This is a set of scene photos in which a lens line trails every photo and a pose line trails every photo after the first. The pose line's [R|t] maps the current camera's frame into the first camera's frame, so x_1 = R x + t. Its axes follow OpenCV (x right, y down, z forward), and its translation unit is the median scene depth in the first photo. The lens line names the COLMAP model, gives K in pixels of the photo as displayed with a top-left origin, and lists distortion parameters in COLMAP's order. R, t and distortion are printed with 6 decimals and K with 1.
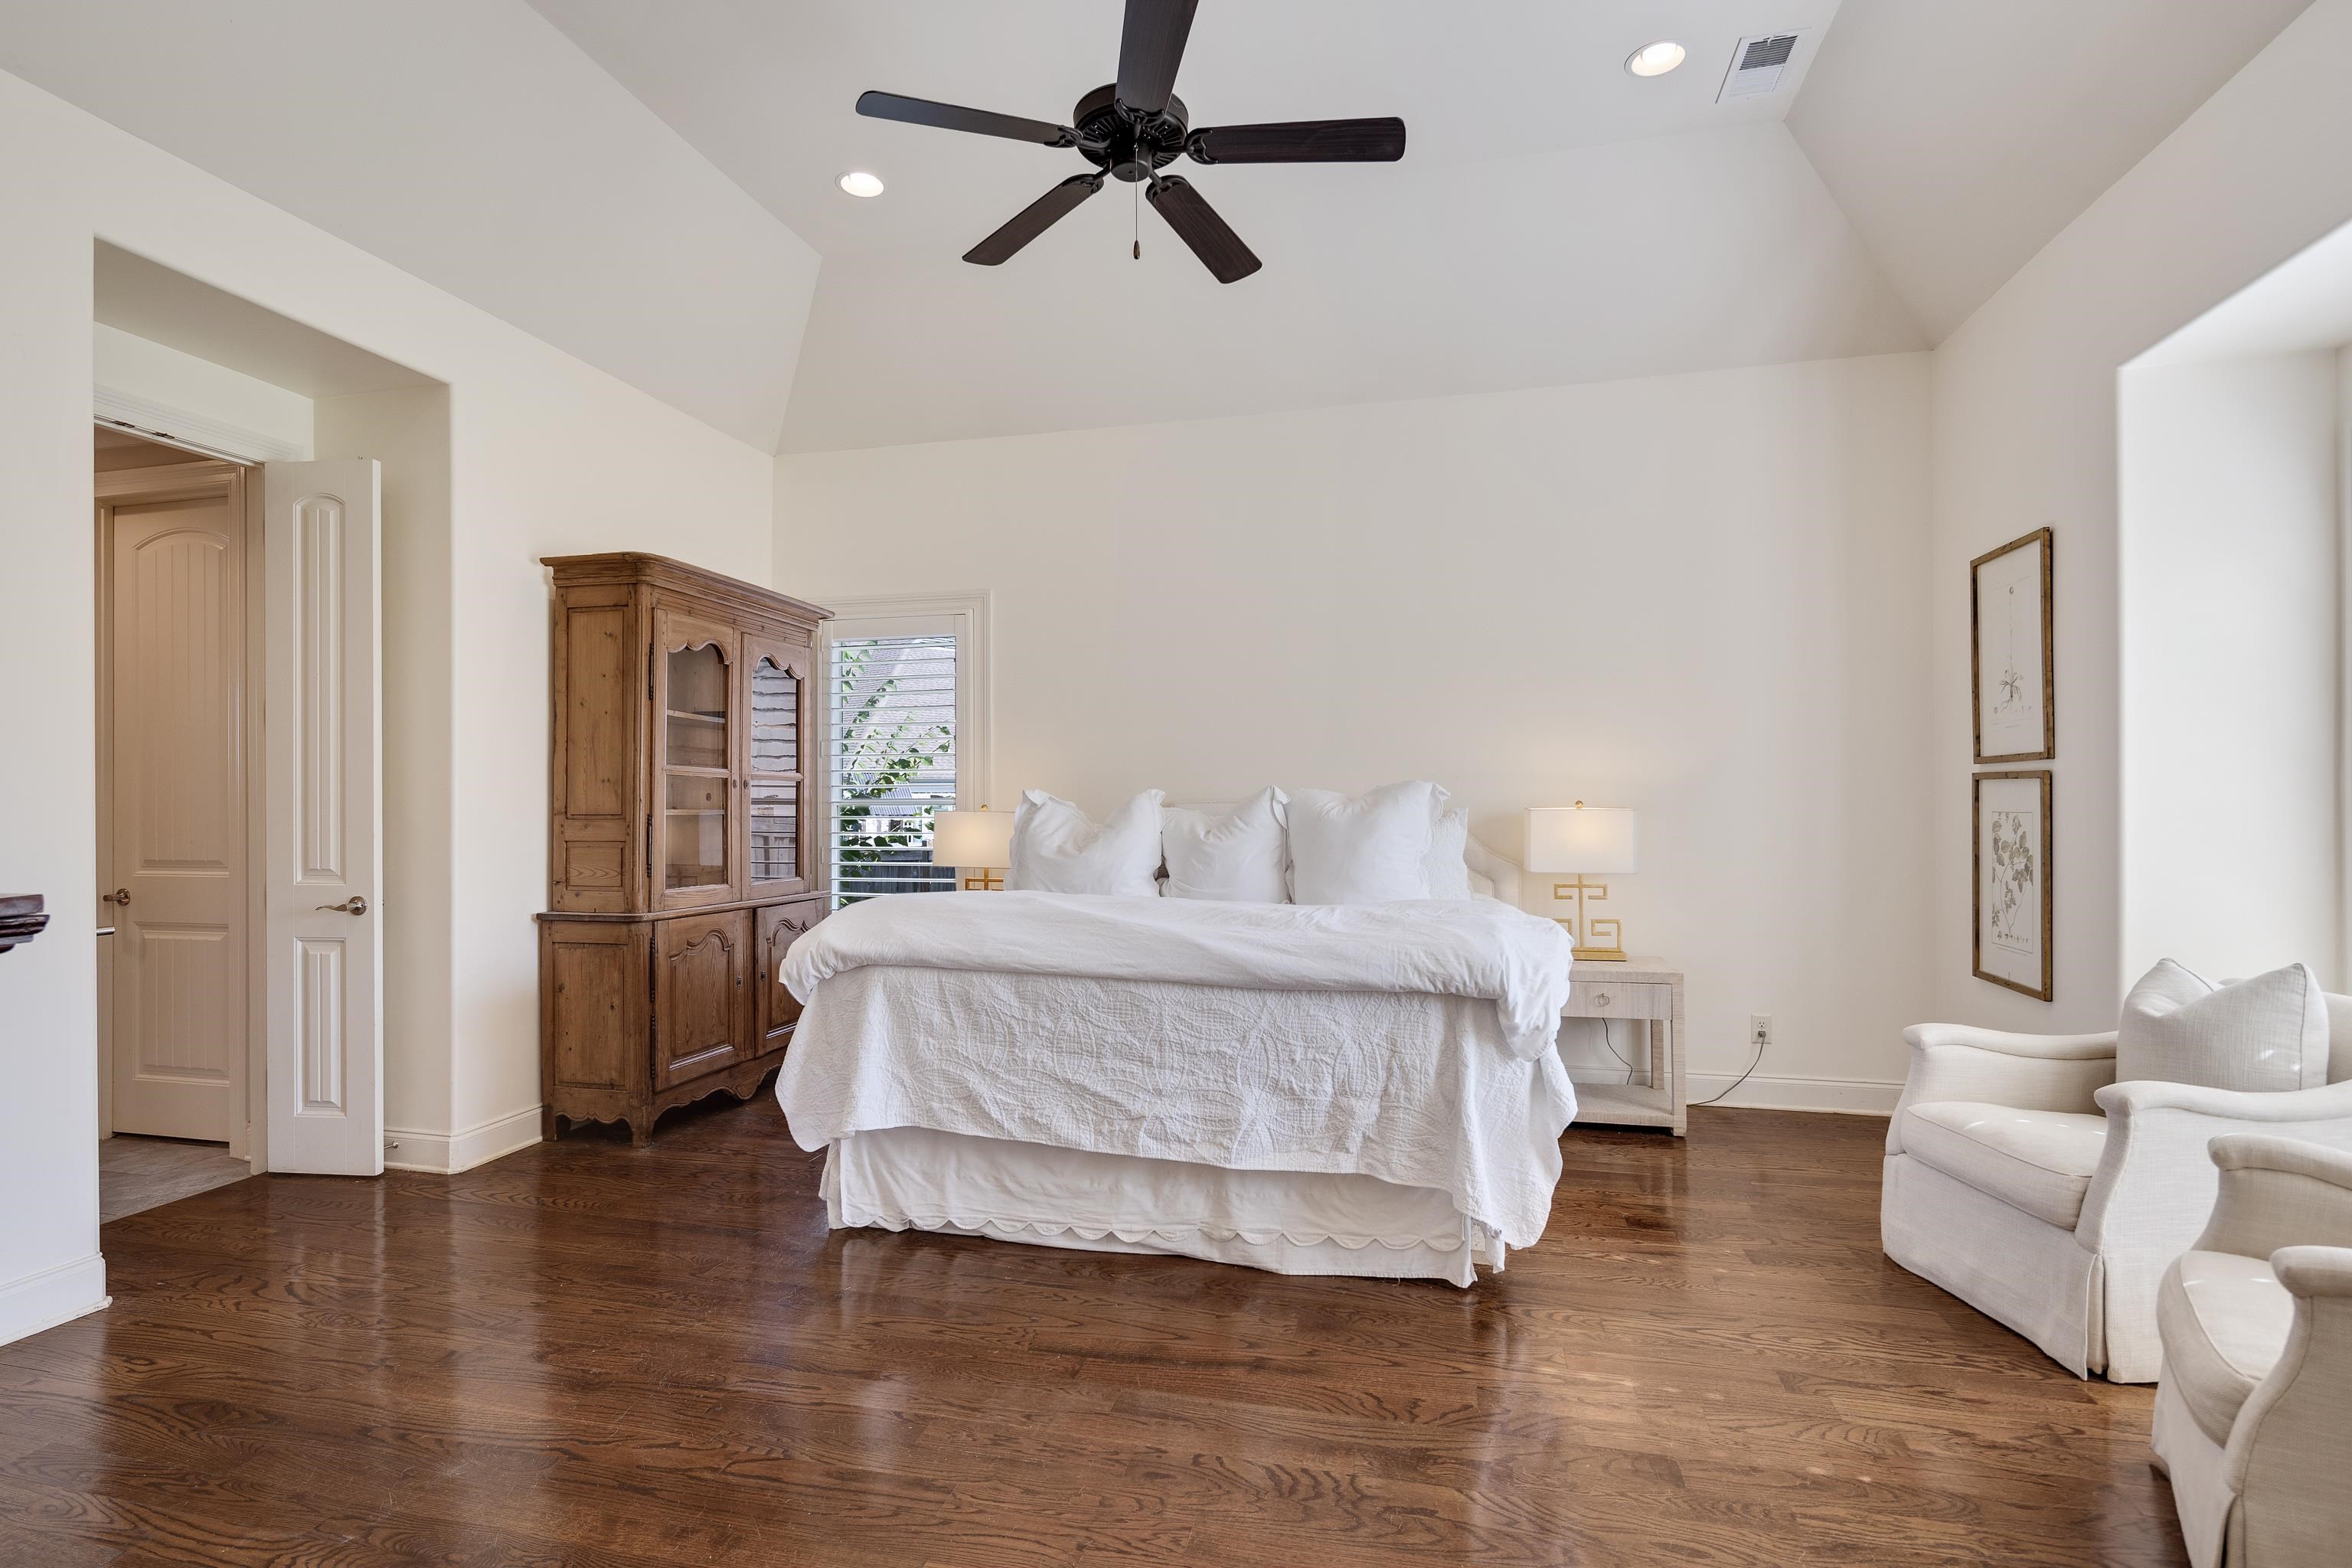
lens RADIAL K [[1143.5, 0, 1170.6], [0, 1143.5, 780.2], [0, 0, 1]] dist [0.001565, -0.003430]
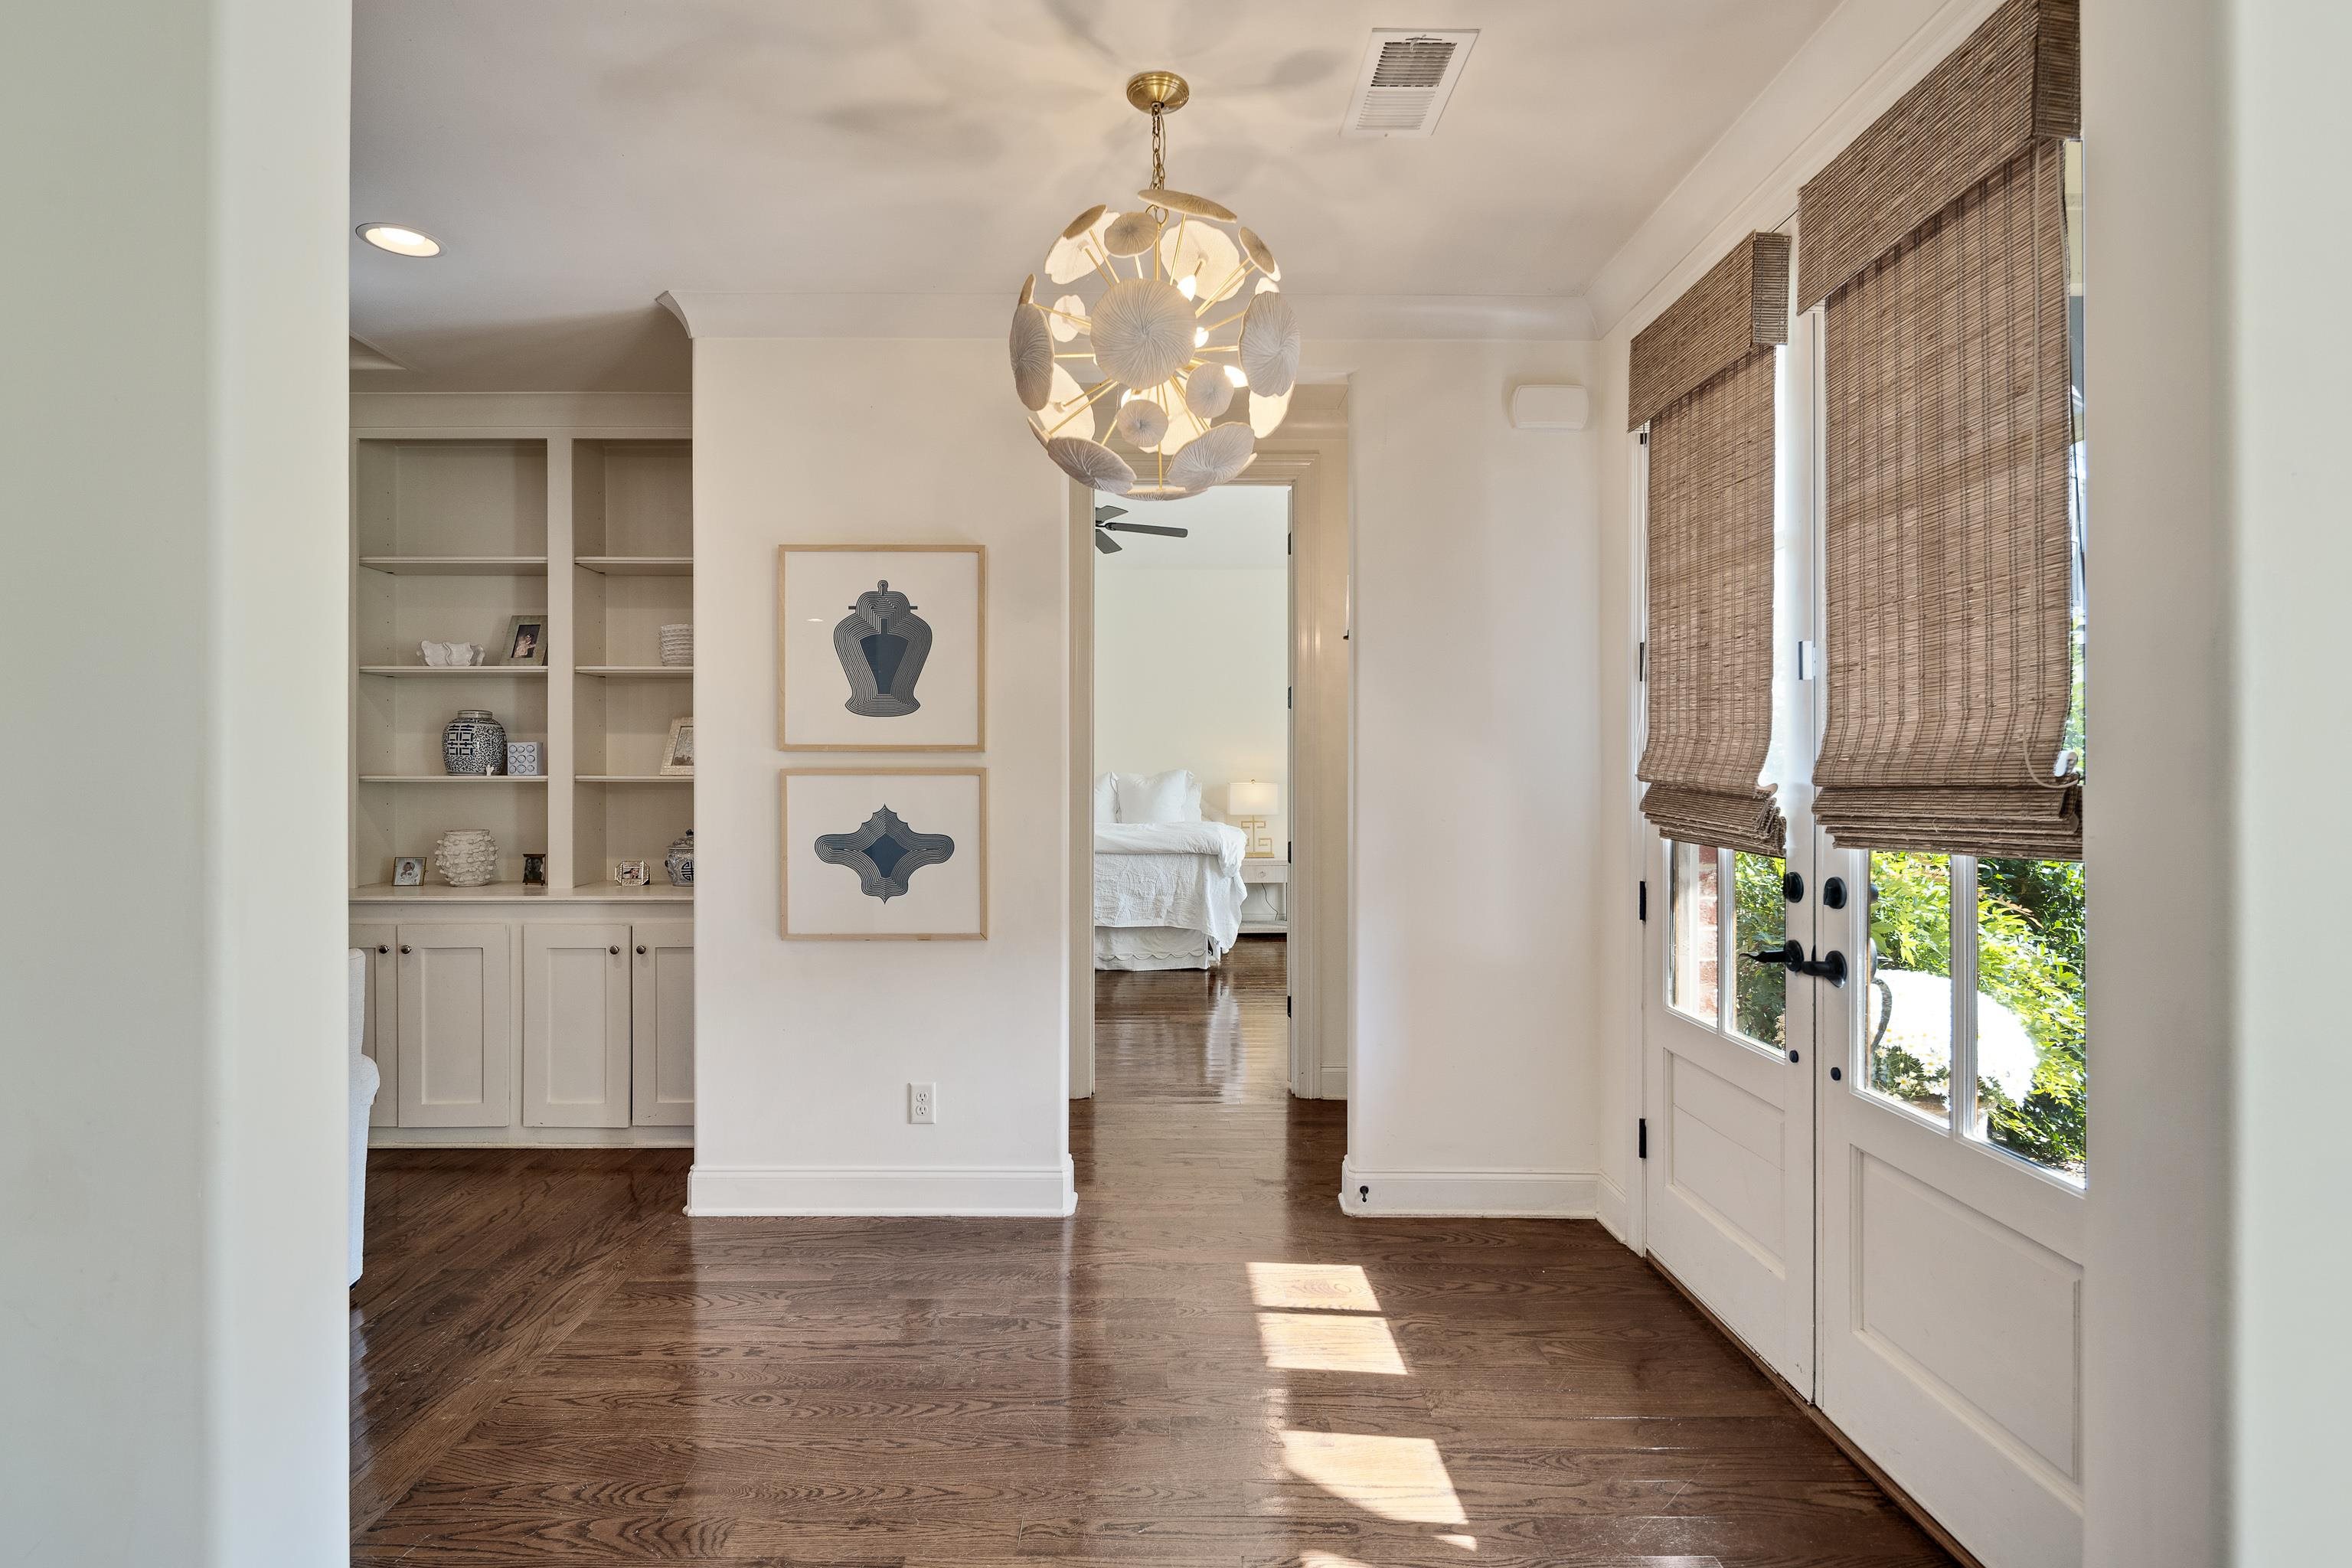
lens RADIAL K [[1143.5, 0, 1173.2], [0, 1143.5, 776.4], [0, 0, 1]] dist [0.001565, -0.003430]
pose [[0.967271, 0.001609, 0.253740, -0.455518], [-0.004675, 0.999923, 0.011482, -0.014892], [-0.253702, -0.012292, 0.967204, -1.430011]]
